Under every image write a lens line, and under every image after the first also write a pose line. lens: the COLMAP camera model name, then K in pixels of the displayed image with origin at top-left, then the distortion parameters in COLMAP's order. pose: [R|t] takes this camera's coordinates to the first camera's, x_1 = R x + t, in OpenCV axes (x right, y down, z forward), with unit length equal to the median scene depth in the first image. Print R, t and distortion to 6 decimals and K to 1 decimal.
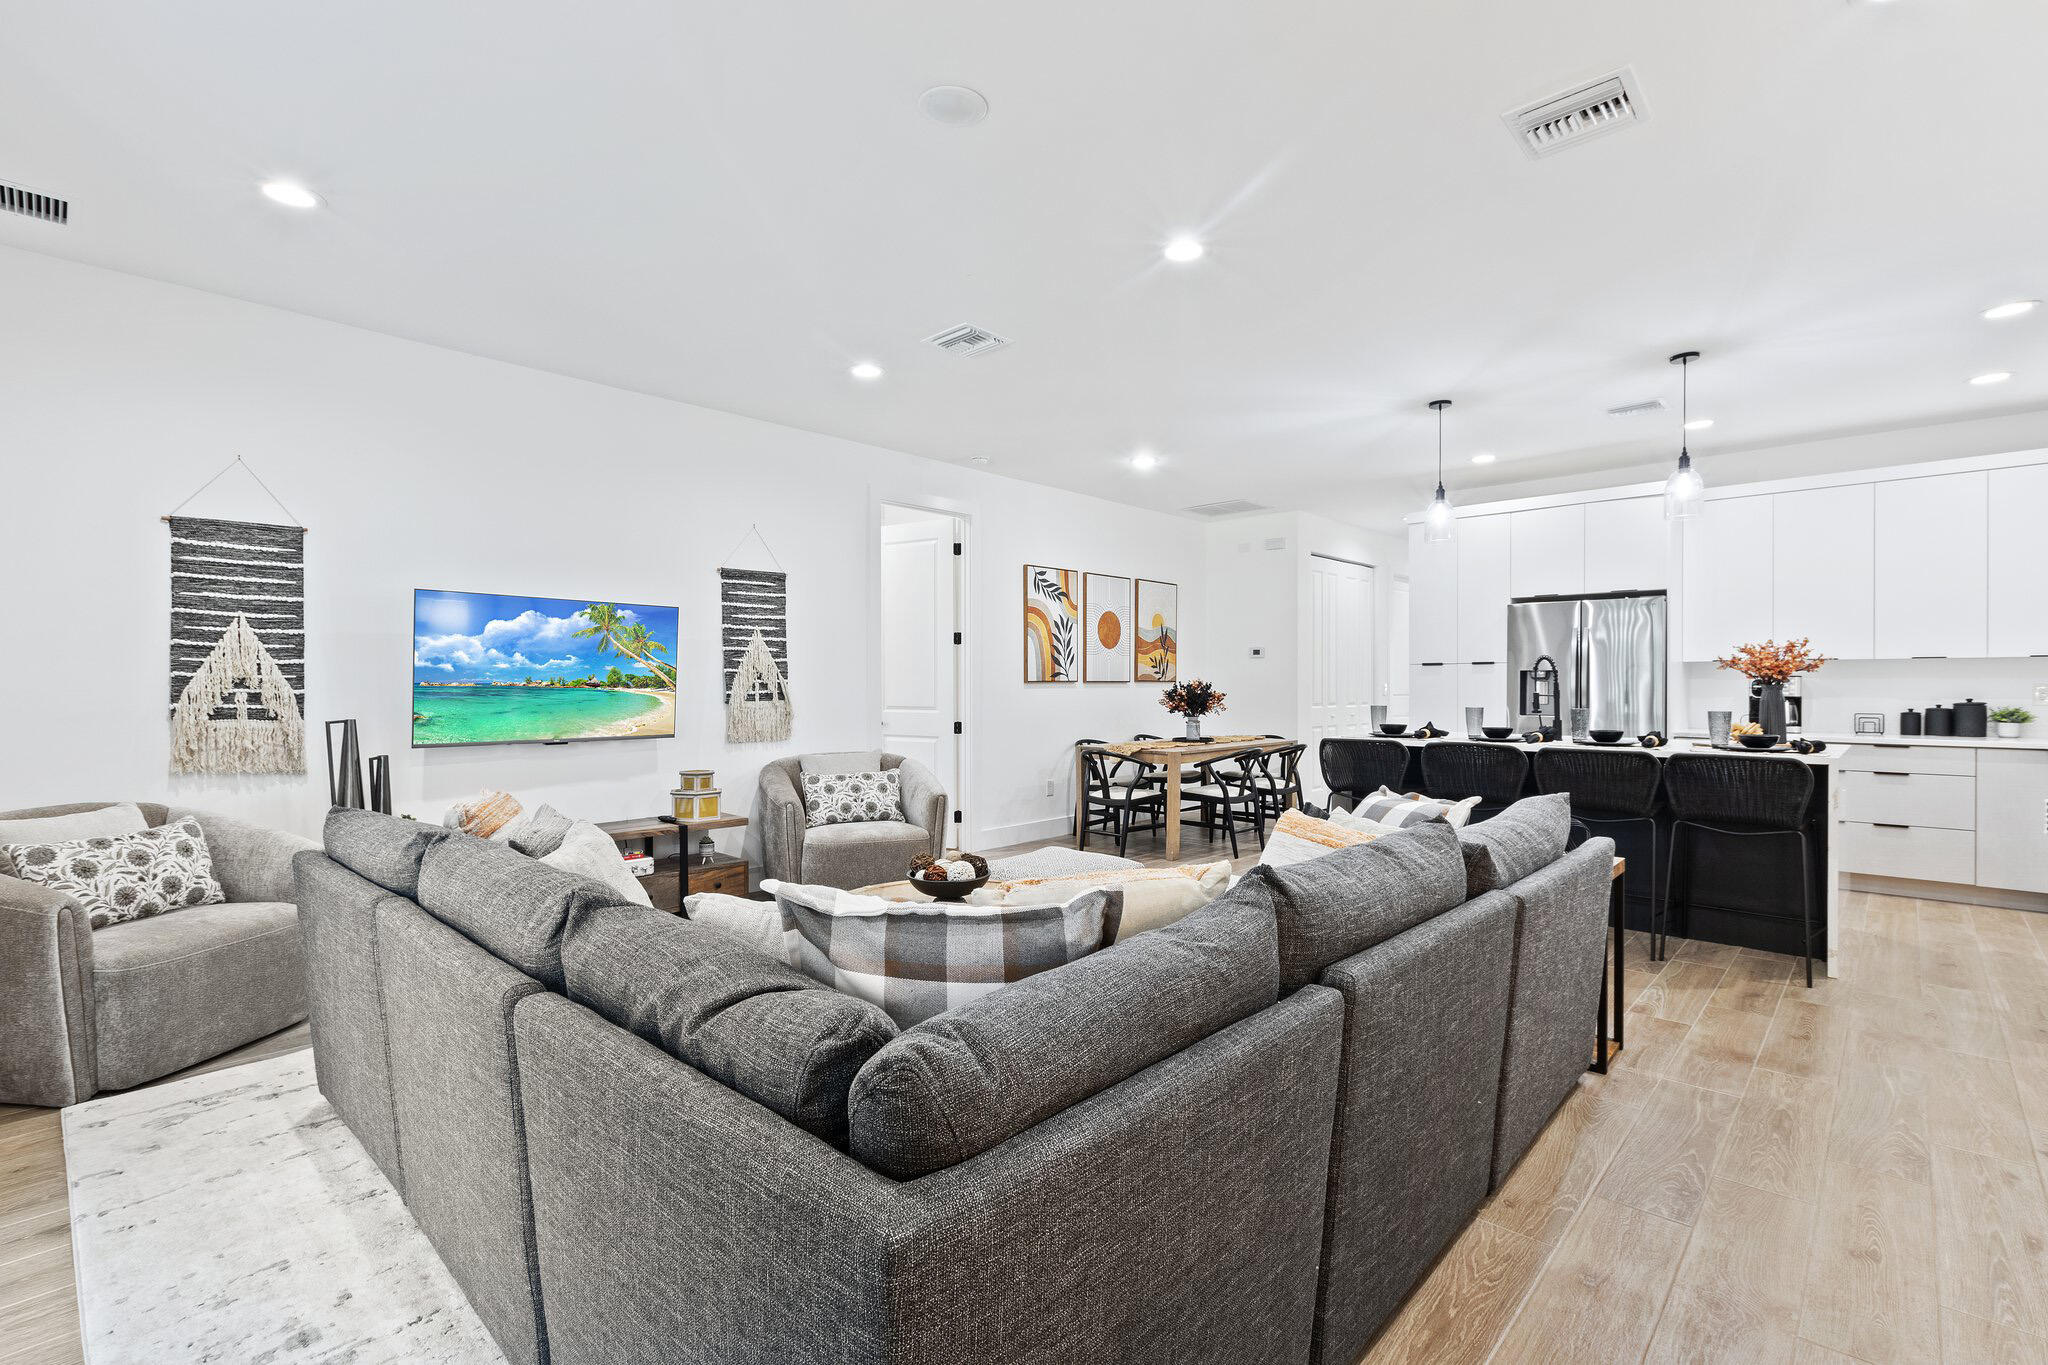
lens RADIAL K [[931.3, 0, 1023.8], [0, 931.3, 690.4], [0, 0, 1]] dist [0.002618, 0.000047]
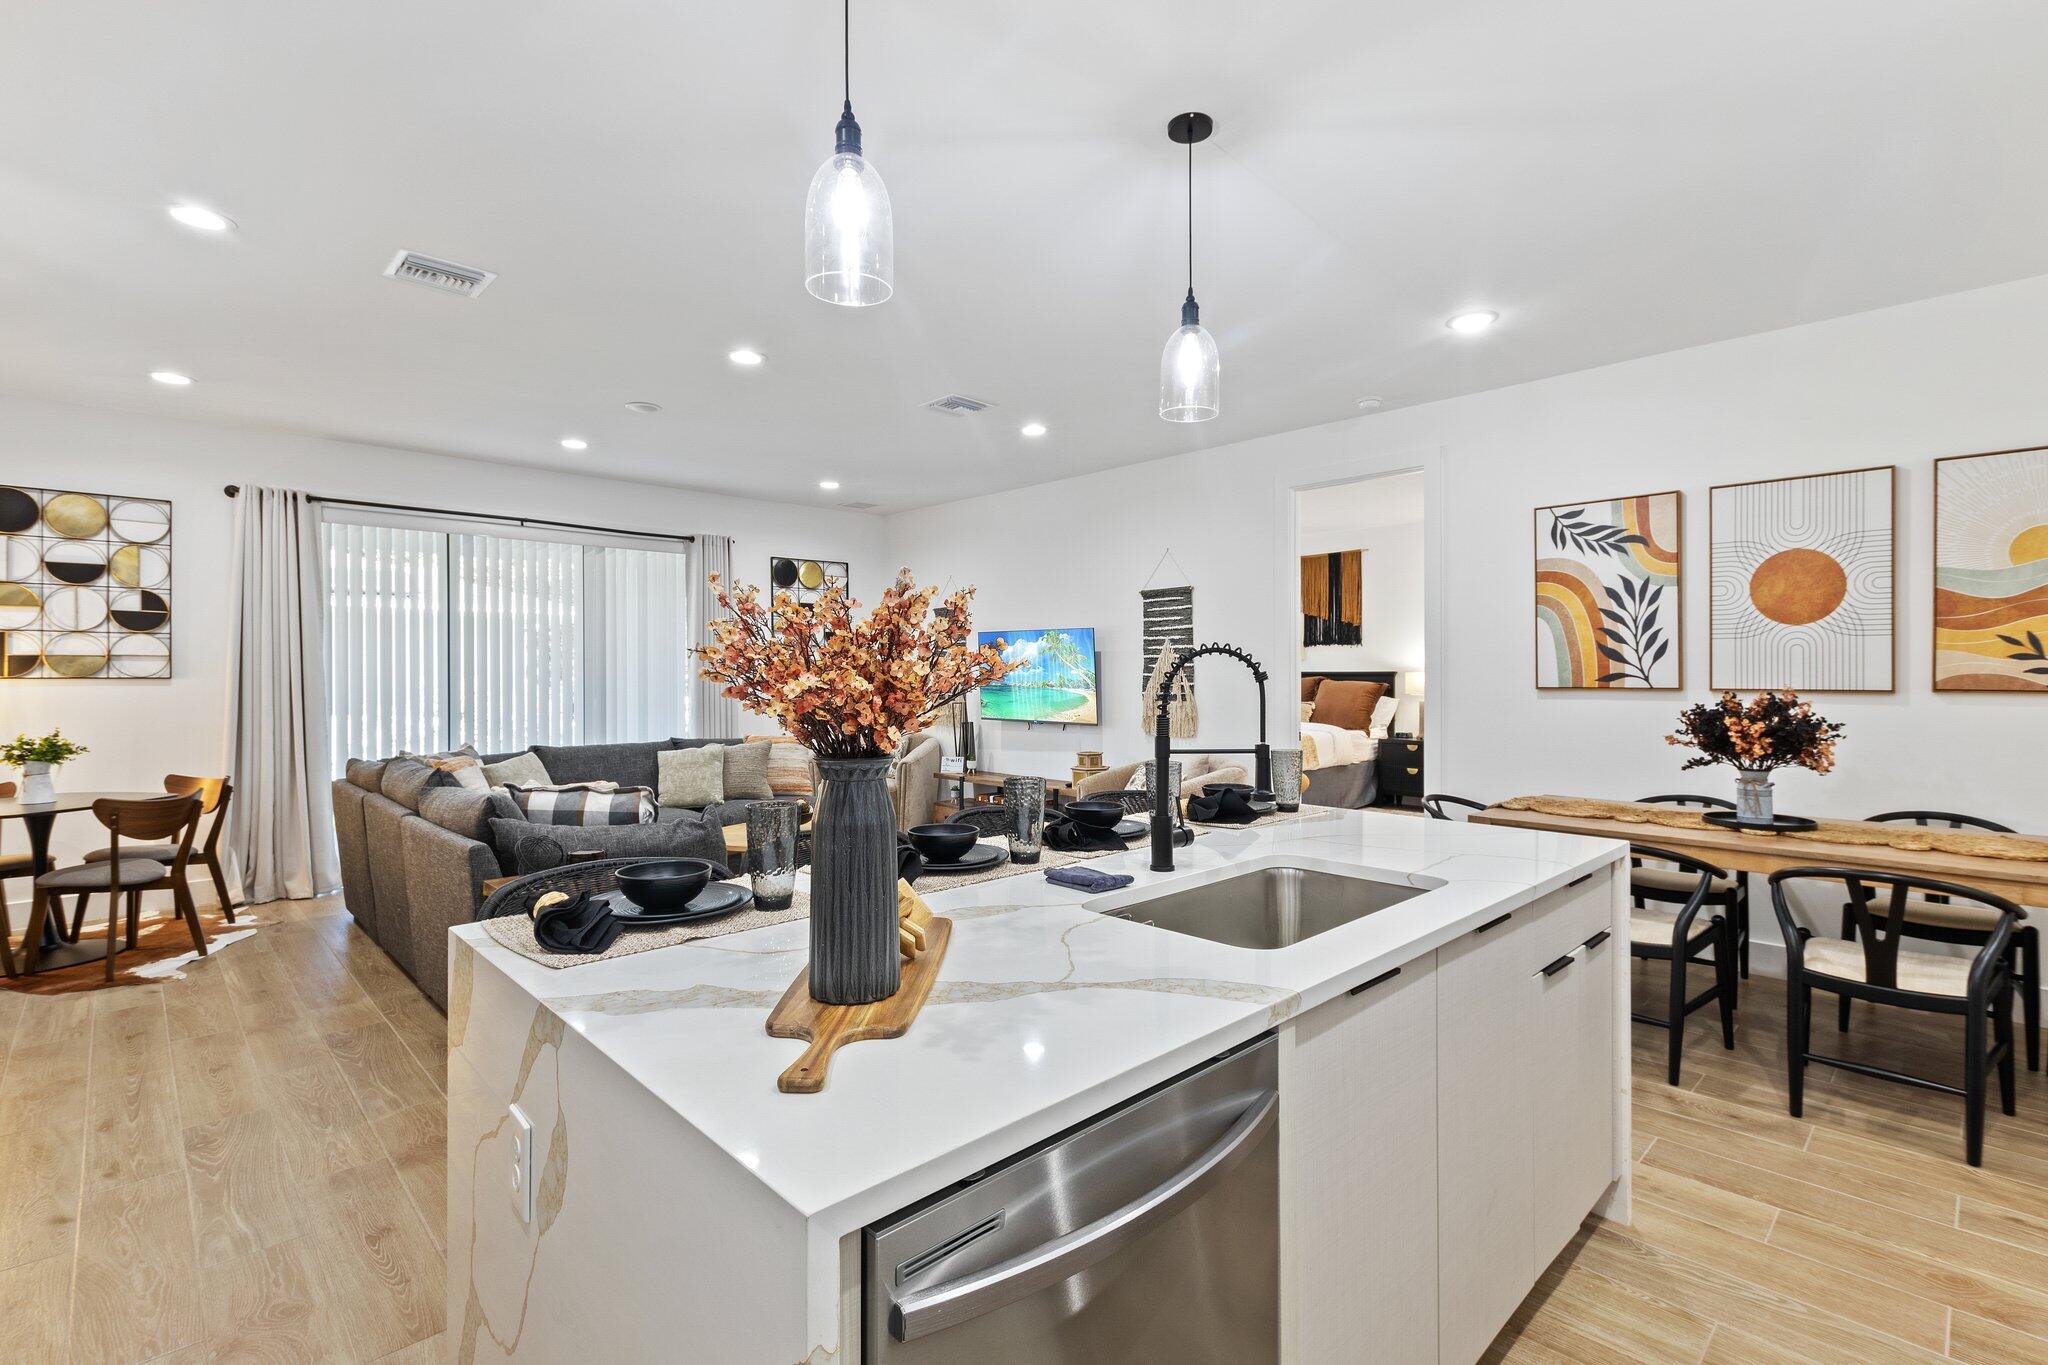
lens RADIAL K [[930.6, 0, 1027.9], [0, 930.6, 673.3], [0, 0, 1]] dist [0.004403, -0.001404]
pose [[-0.045700, 0.002843, -0.998951, 0.985336], [-0.005675, 0.999979, 0.003105, -0.028953], [0.998939, 0.005811, -0.045683, 0.993515]]
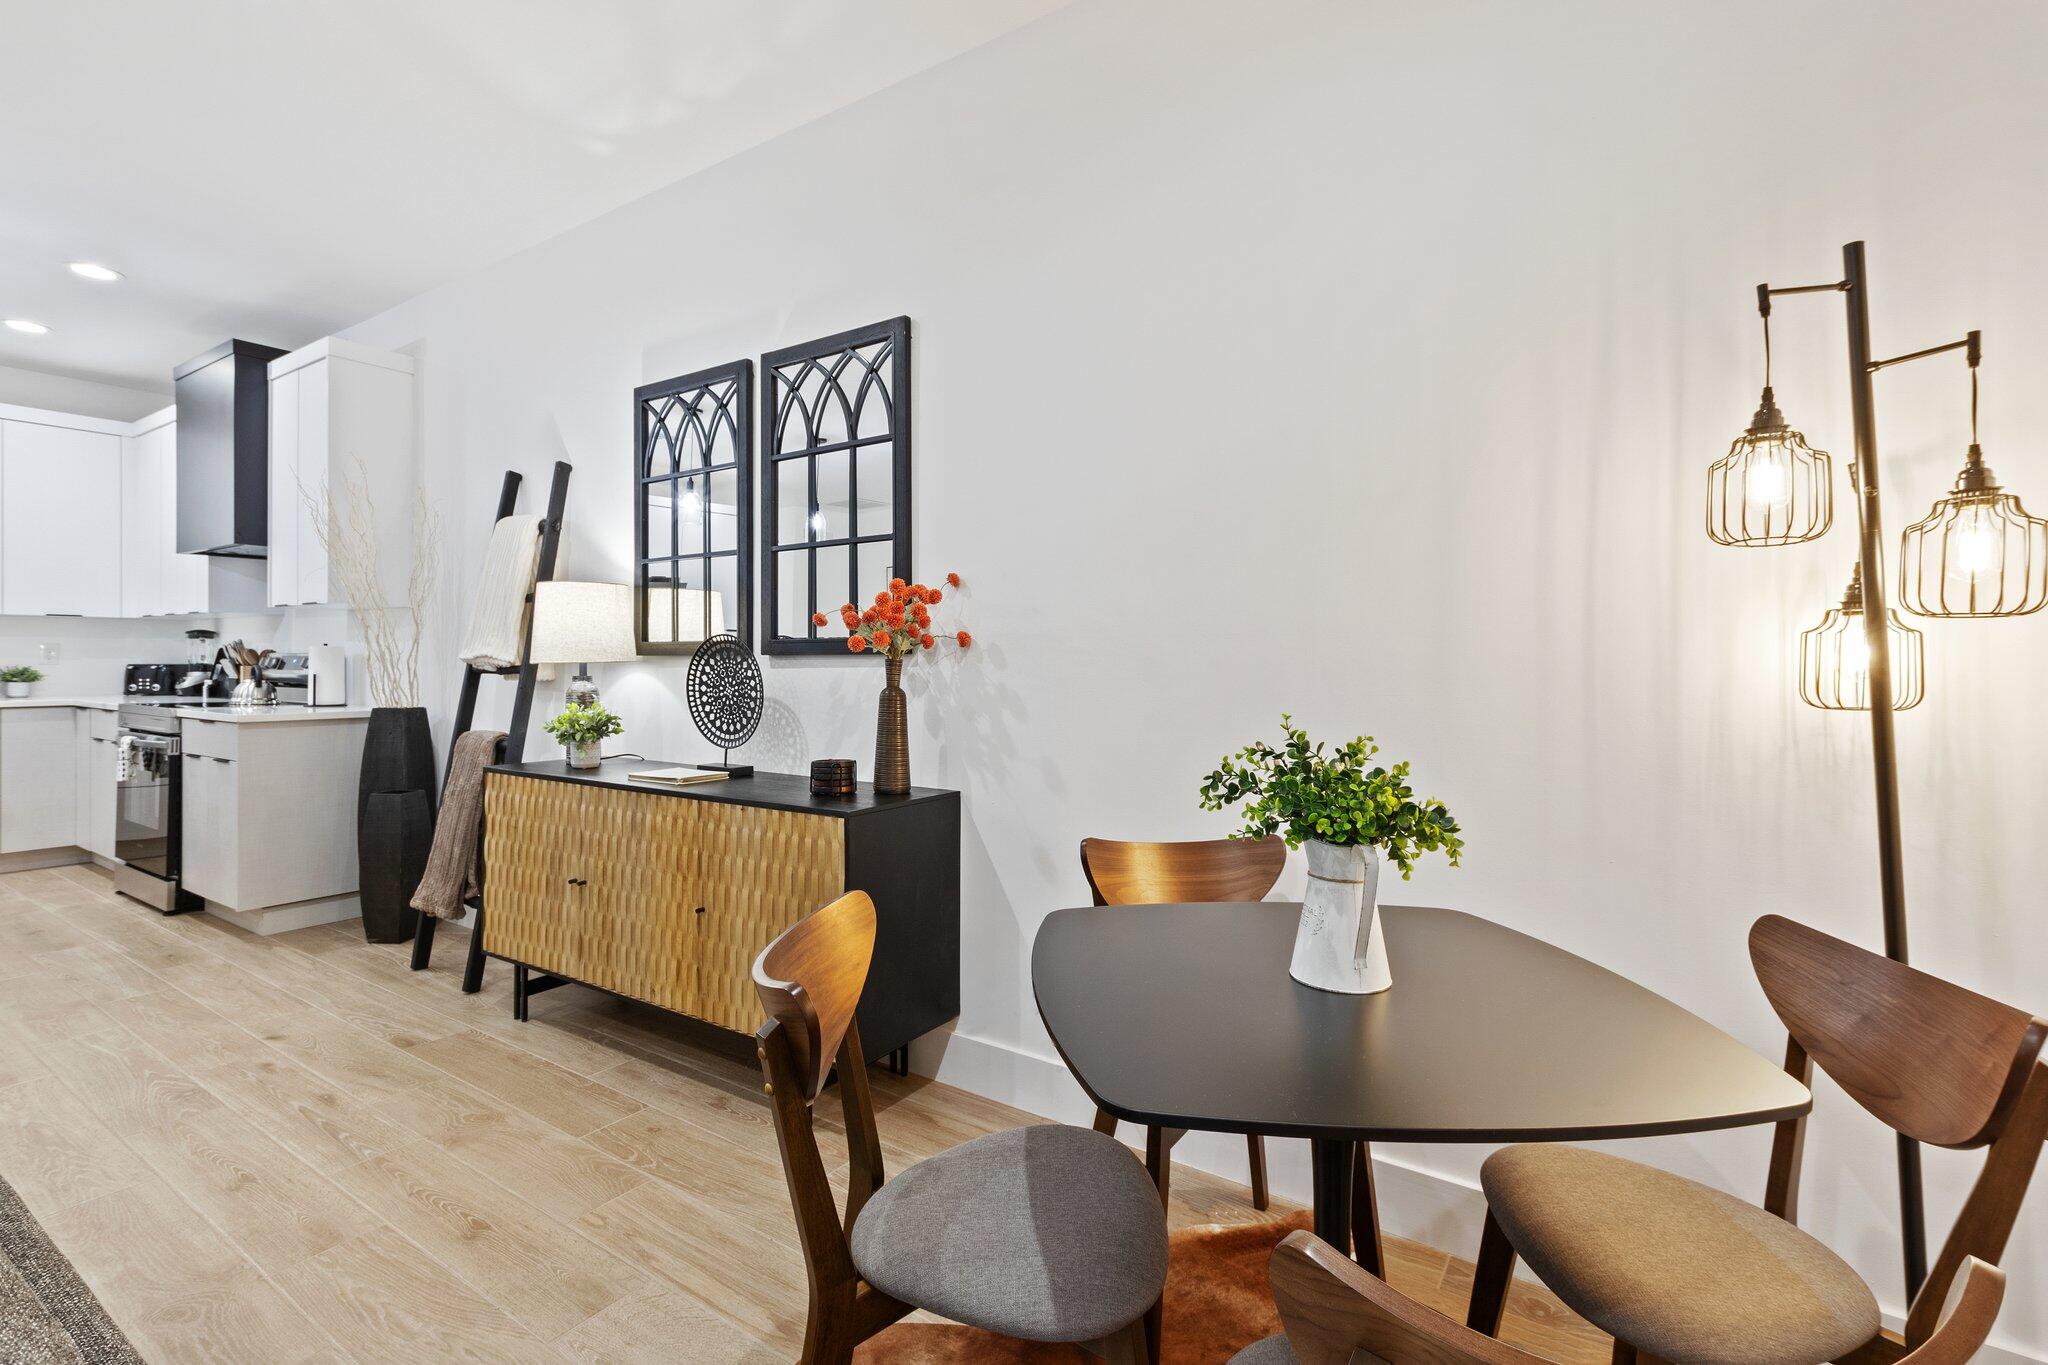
lens RADIAL K [[940.2, 0, 1022.9], [0, 940.2, 656.1], [0, 0, 1]] dist [0.004095, -0.000303]
pose [[-0.161792, 0.004228, 0.986816, -0.102532], [0.003322, 0.999987, -0.003739, 0.016214], [-0.986819, 0.002674, -0.161804, 0.133057]]
